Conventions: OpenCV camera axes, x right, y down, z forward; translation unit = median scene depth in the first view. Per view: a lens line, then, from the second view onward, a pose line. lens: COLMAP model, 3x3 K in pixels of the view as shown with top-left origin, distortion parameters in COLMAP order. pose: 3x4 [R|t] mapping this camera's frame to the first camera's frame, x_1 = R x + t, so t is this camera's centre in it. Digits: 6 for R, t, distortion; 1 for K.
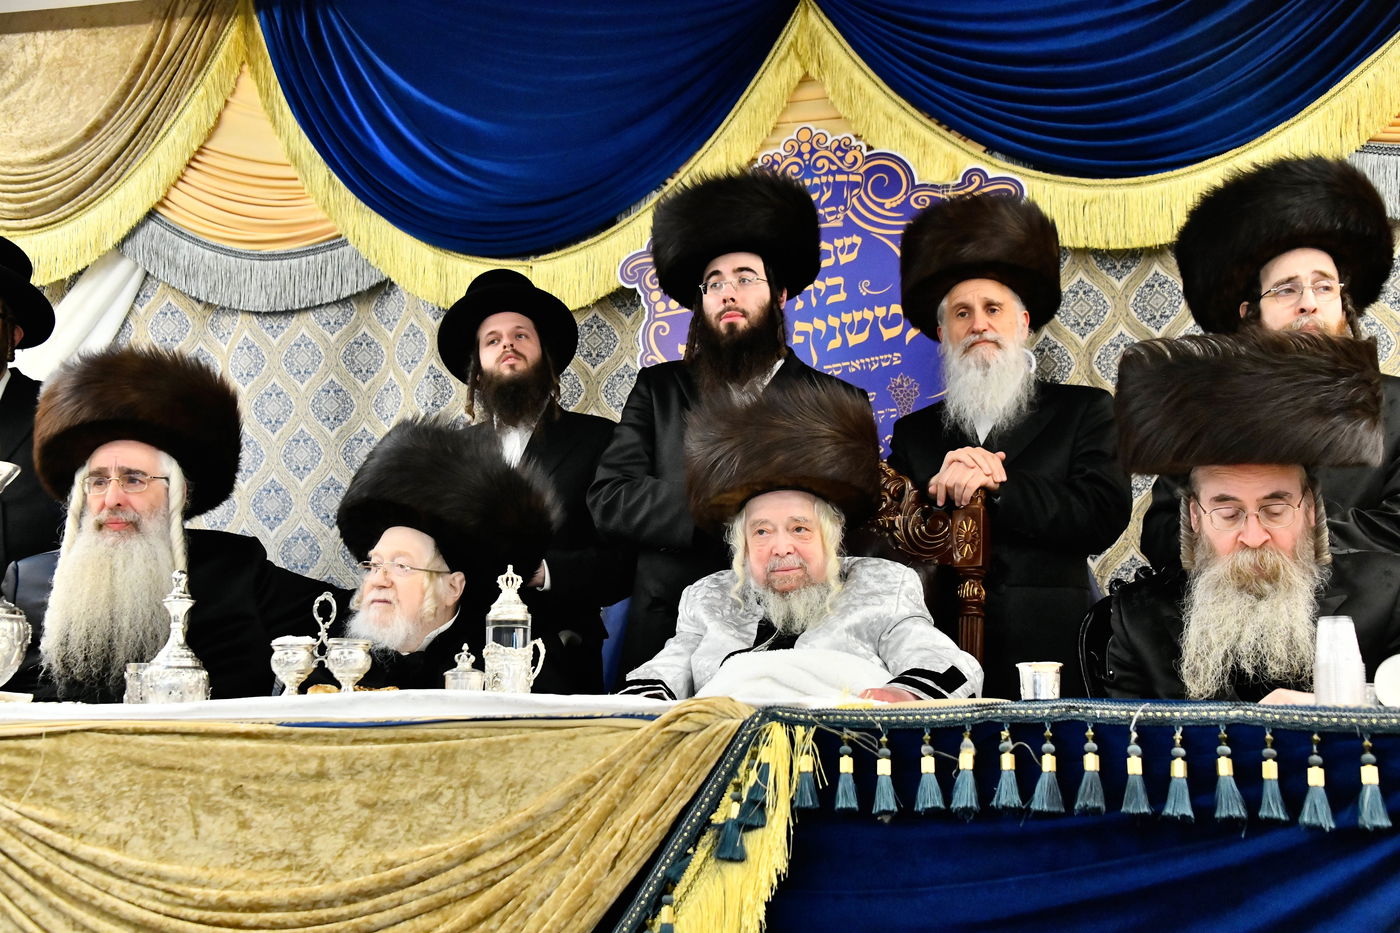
lens RADIAL K [[2031.0, 0, 699.2], [0, 2031.0, 472.7], [0, 0, 1]] dist [0.361024, 0.000000]
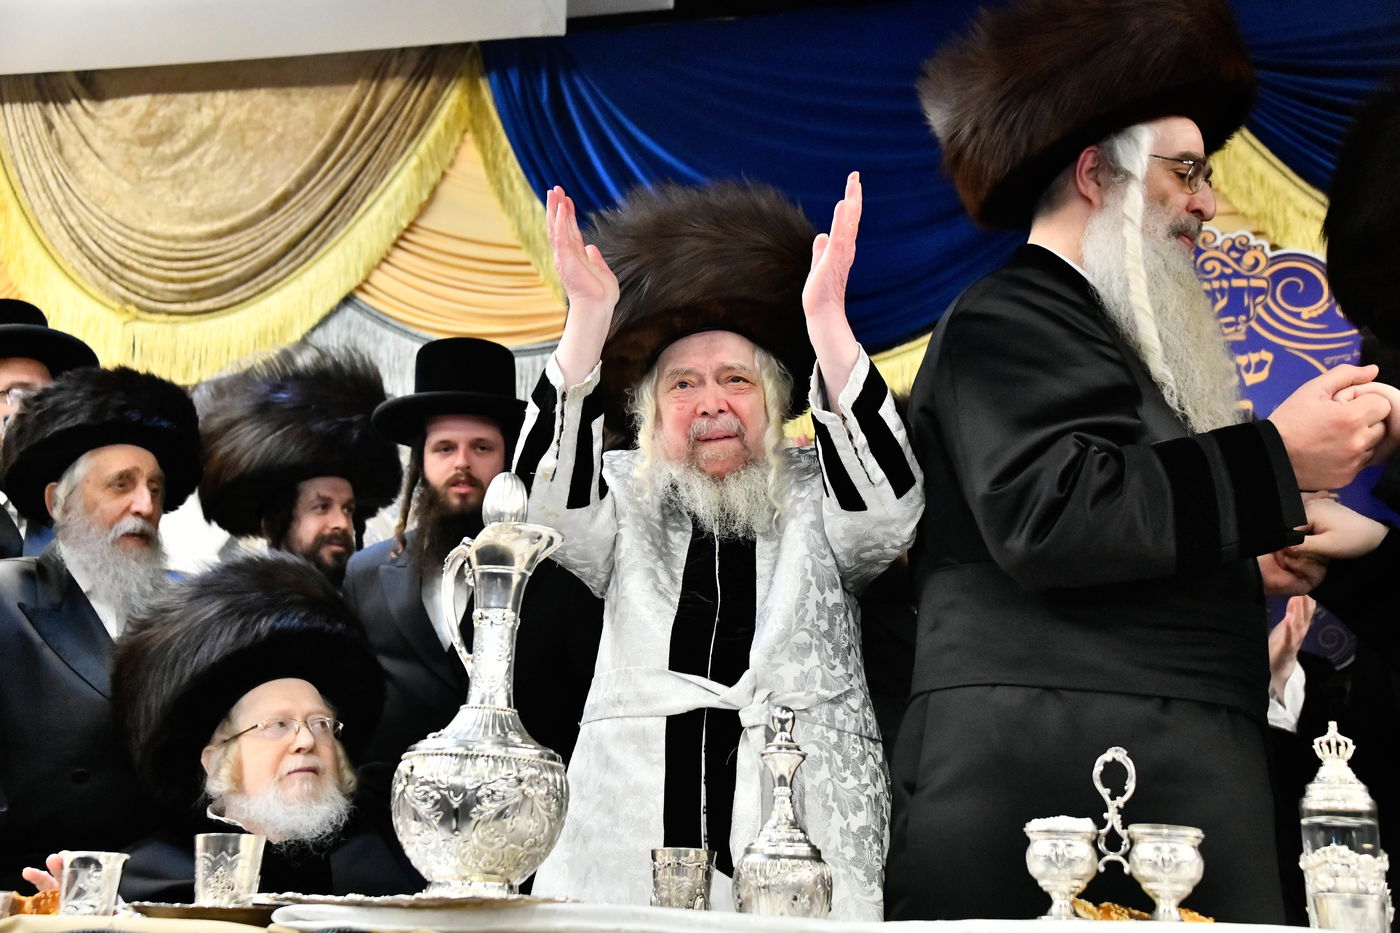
lens RADIAL K [[1968.7, 0, 698.8], [0, 1968.7, 478.0], [0, 0, 1]] dist [0.230077, 0.000000]
pose [[0.994305, 0.050963, 0.093601, -0.213141], [-0.041237, 0.993821, -0.103053, 0.025317], [-0.098275, 0.098606, 0.990262, 0.229821]]
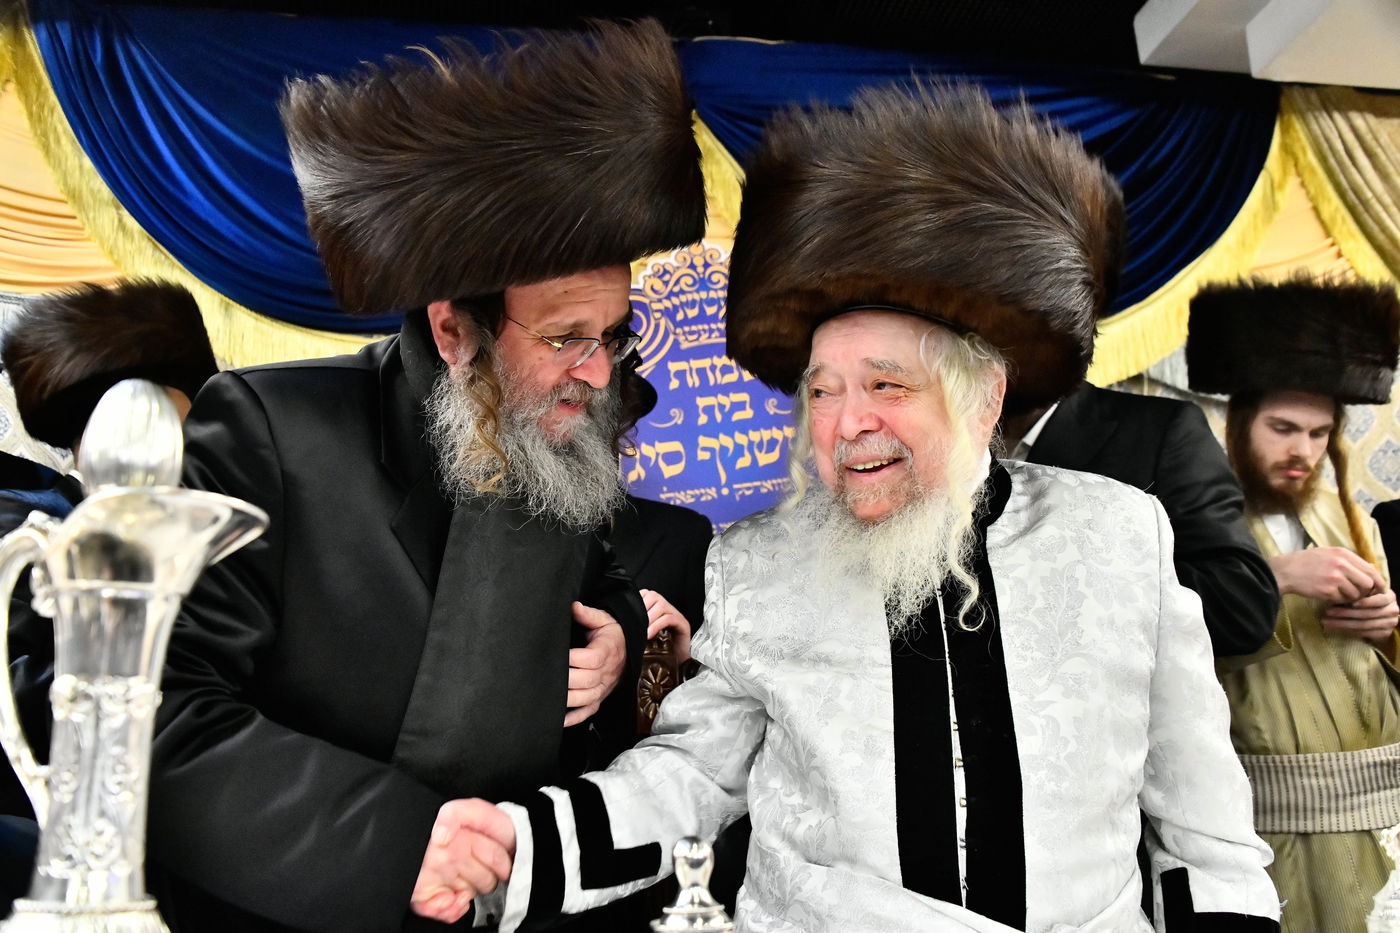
lens RADIAL K [[1259.9, 0, 730.4], [0, 1259.9, 505.8], [0, 0, 1]] dist [-0.048794, -0.013411]
pose [[0.864832, 0.068265, 0.497399, -0.222969], [-0.030755, 0.996056, -0.083229, 0.005637], [-0.501118, 0.056681, 0.863520, 0.487659]]
